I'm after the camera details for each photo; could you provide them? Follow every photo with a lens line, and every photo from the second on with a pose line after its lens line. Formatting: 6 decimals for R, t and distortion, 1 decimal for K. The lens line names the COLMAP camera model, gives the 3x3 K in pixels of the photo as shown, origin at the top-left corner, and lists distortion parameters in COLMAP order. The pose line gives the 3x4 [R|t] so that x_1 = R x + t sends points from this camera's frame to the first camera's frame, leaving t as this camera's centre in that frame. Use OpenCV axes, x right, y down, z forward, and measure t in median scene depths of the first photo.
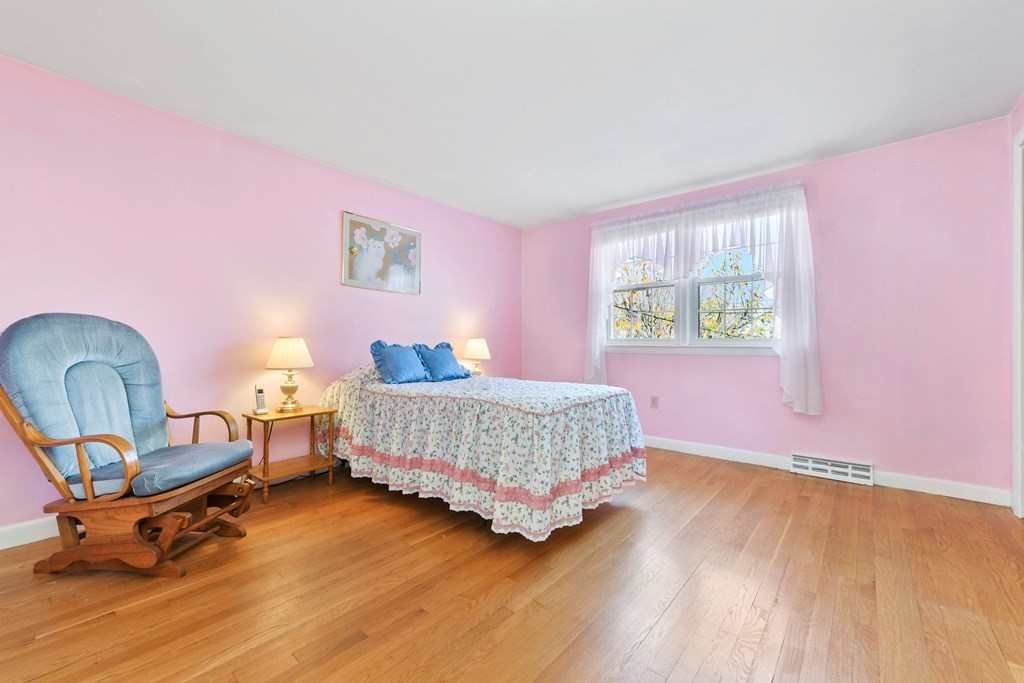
lens RADIAL K [[410.2, 0, 521.1], [0, 410.2, 341.3], [0, 0, 1]] dist [-0.002084, -0.000112]
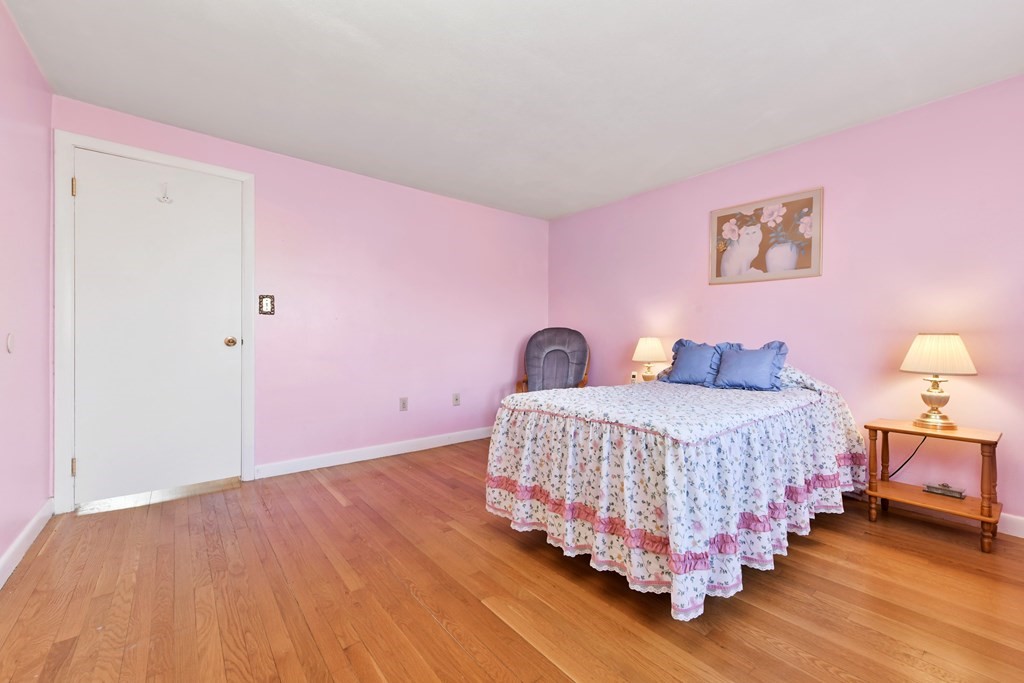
lens RADIAL K [[410.2, 0, 521.1], [0, 410.2, 341.3], [0, 0, 1]] dist [-0.002084, -0.000112]
pose [[-0.155452, -0.000210, -0.987843, 0.600370], [0.008045, 0.999967, -0.001478, 0.002200], [0.987811, -0.008177, -0.155445, 0.636577]]
